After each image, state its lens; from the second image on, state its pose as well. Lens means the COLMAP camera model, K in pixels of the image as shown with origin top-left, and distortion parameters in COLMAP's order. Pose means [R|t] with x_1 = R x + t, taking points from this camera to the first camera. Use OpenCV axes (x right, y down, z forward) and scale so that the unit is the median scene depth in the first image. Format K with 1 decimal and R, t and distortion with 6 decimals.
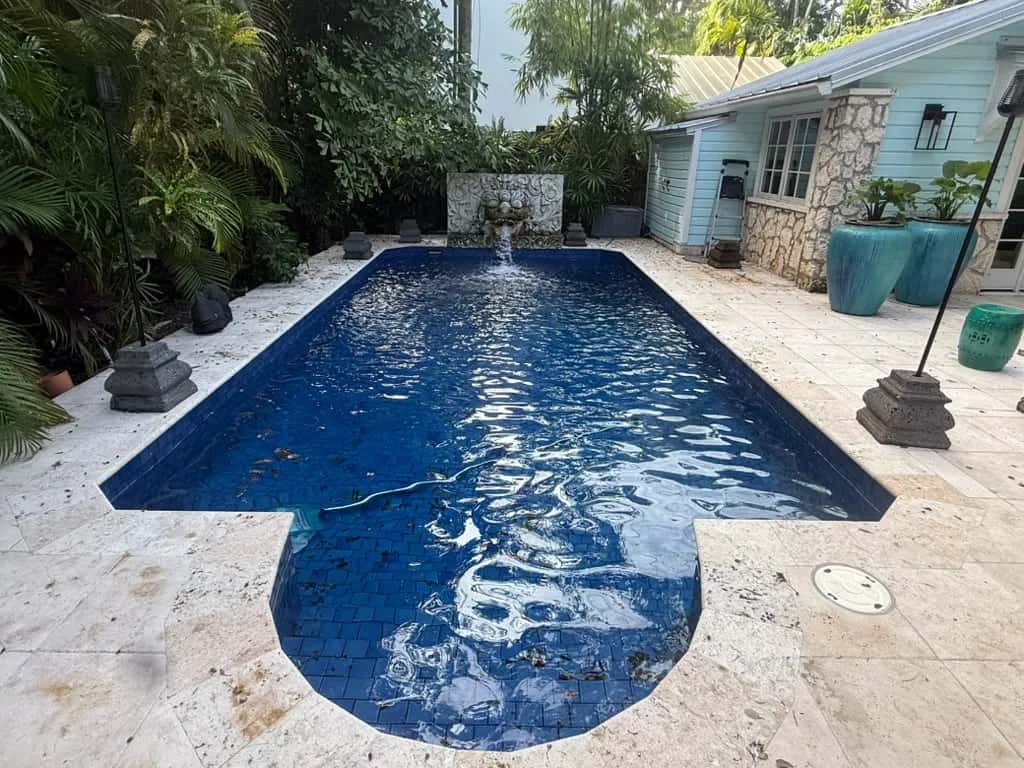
lens RADIAL K [[588.0, 0, 511.9], [0, 588.0, 380.0], [0, 0, 1]] dist [0.003815, -0.002289]
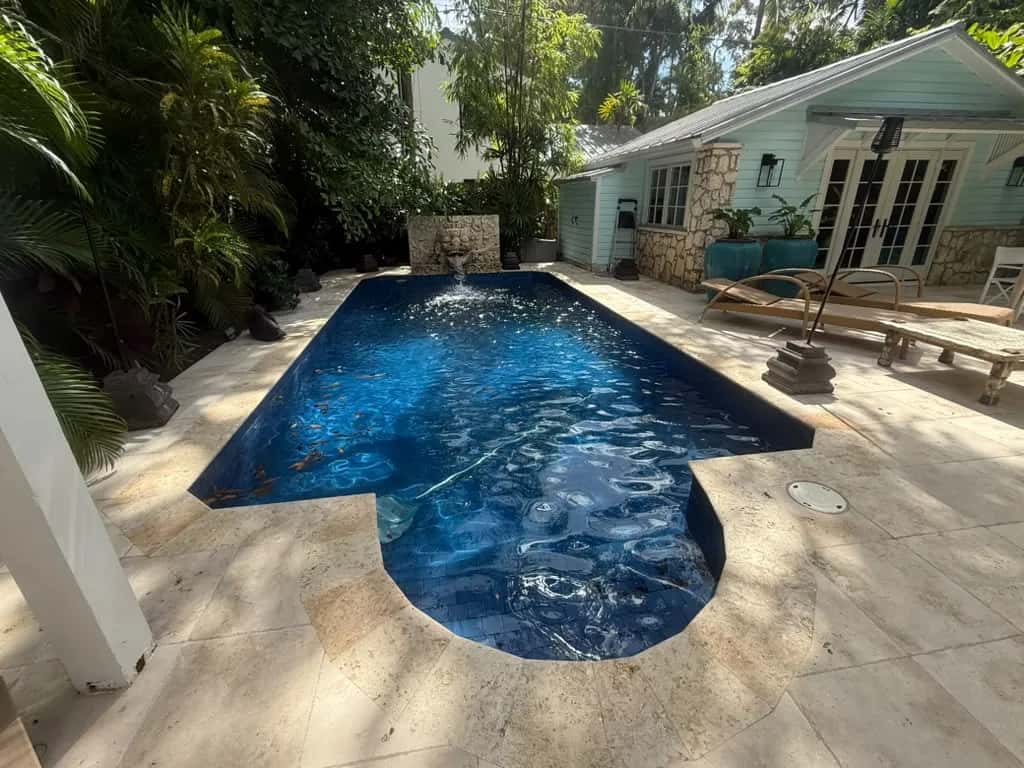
lens RADIAL K [[449.4, 0, 512.3], [0, 449.4, 382.0], [0, 0, 1]] dist [0.000097, 0.000113]
pose [[0.985843, -0.084980, 0.144539, -0.116422], [0.083321, 0.996369, 0.017499, 0.004937], [-0.145501, -0.005209, 0.989344, 0.033010]]
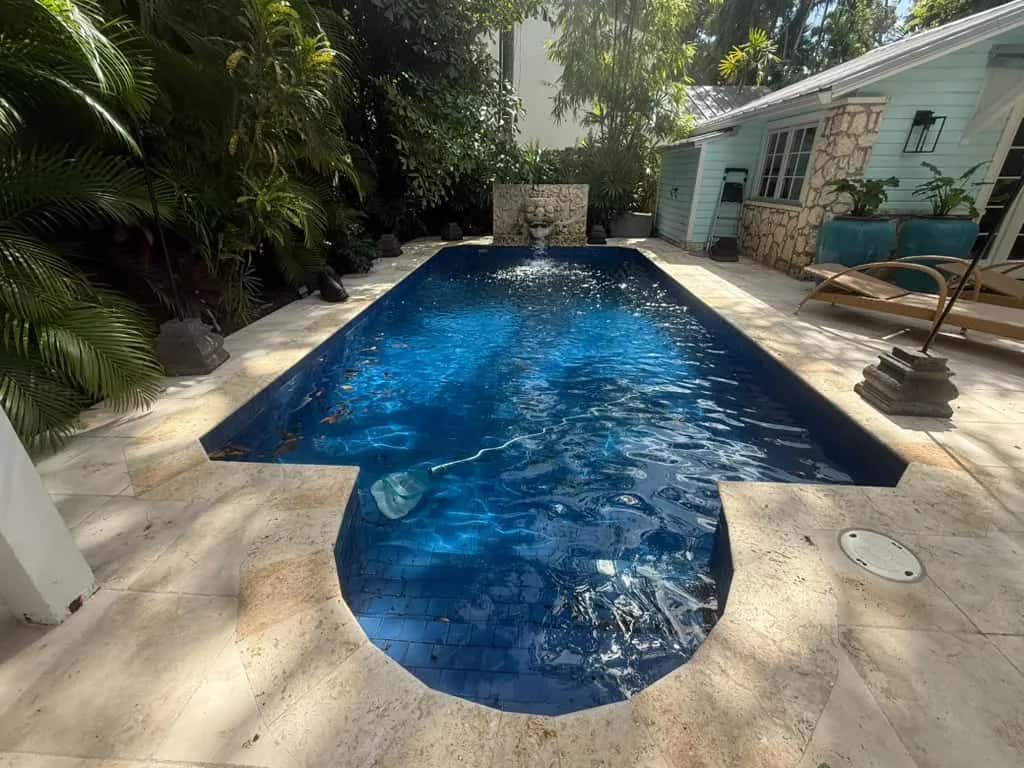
lens RADIAL K [[449.4, 0, 514.1], [0, 449.4, 381.8], [0, 0, 1]] dist [0.000097, 0.000113]
pose [[0.998153, 0.011989, -0.059561, -0.011423], [-0.008305, 0.998058, 0.061729, 0.002635], [0.060185, -0.061121, 0.996314, 0.087431]]
